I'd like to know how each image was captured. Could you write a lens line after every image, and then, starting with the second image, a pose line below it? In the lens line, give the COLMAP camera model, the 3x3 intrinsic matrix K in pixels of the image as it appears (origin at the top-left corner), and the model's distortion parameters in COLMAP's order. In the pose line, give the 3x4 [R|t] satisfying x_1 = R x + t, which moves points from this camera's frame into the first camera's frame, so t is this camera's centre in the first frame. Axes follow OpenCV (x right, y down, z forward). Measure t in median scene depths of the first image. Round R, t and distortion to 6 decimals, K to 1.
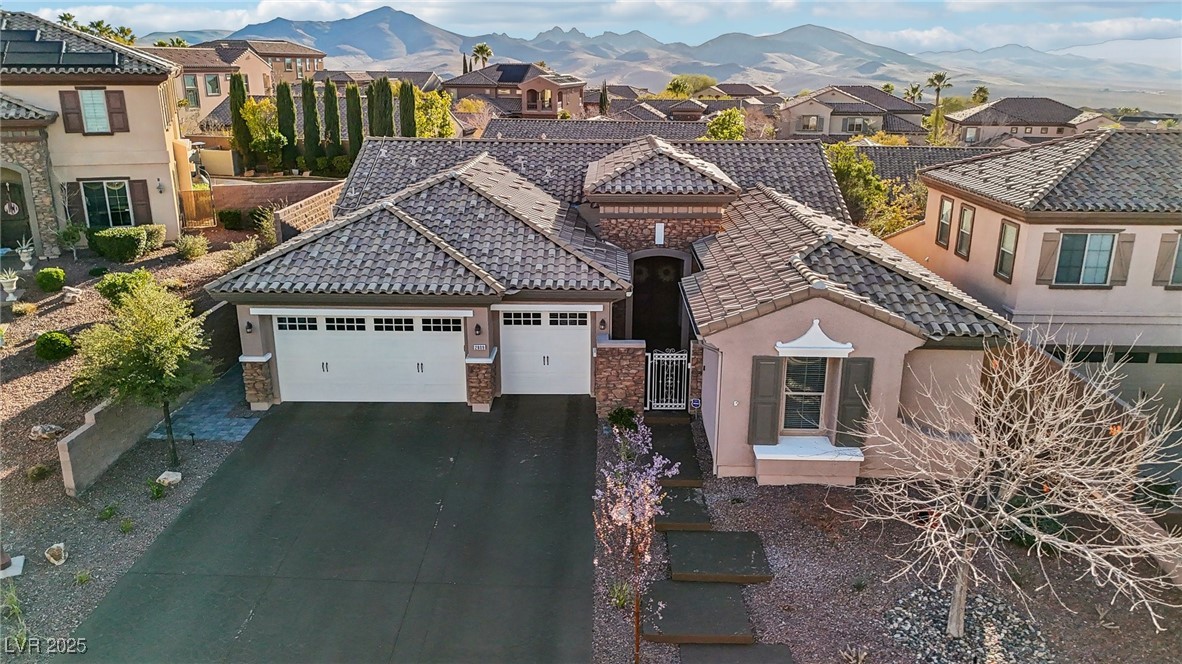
lens RADIAL K [[873.7, 0, 595.2], [0, 873.7, 329.9], [0, 0, 1]] dist [0.064513, -0.062843]
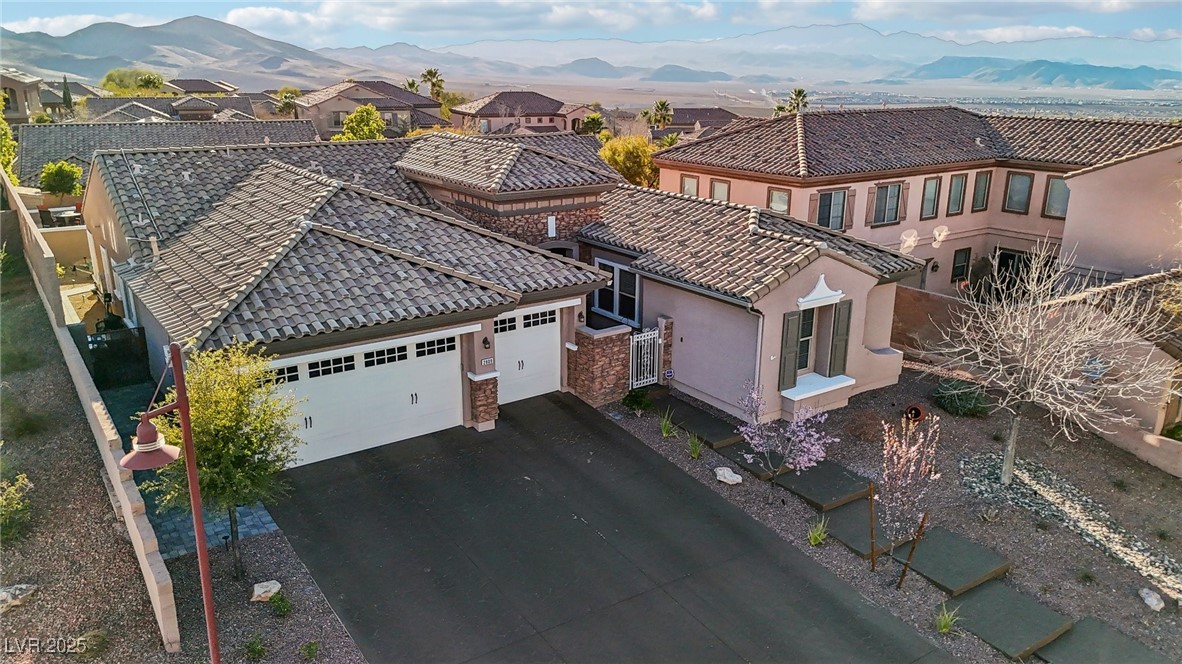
lens RADIAL K [[873.7, 0, 595.2], [0, 873.7, 329.9], [0, 0, 1]] dist [0.064513, -0.062843]
pose [[0.808962, -0.172118, 0.562100, -0.537365], [0.169447, 0.983866, 0.057401, -0.046006], [-0.562911, 0.048810, 0.825075, 0.148615]]
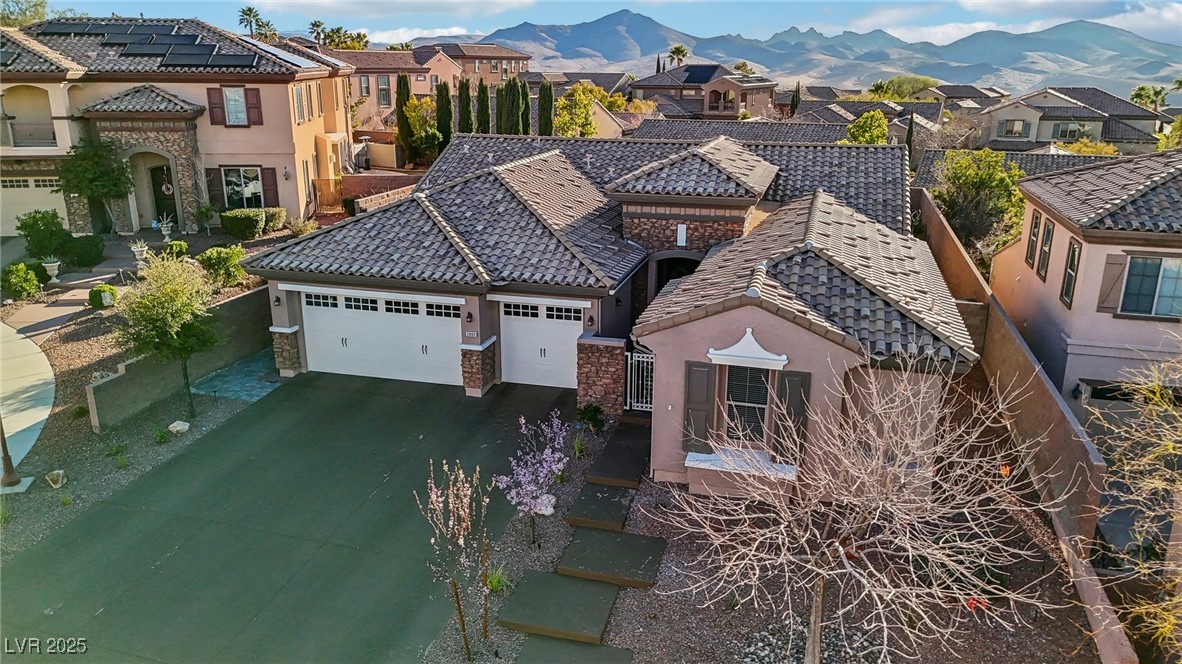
lens RADIAL K [[873.7, 0, 595.2], [0, 873.7, 329.9], [0, 0, 1]] dist [0.064513, -0.062843]
pose [[0.968436, 0.072557, -0.238470, 0.248964], [-0.072882, 0.997313, 0.007465, -0.003738], [0.238371, 0.010151, 0.971121, 0.018614]]
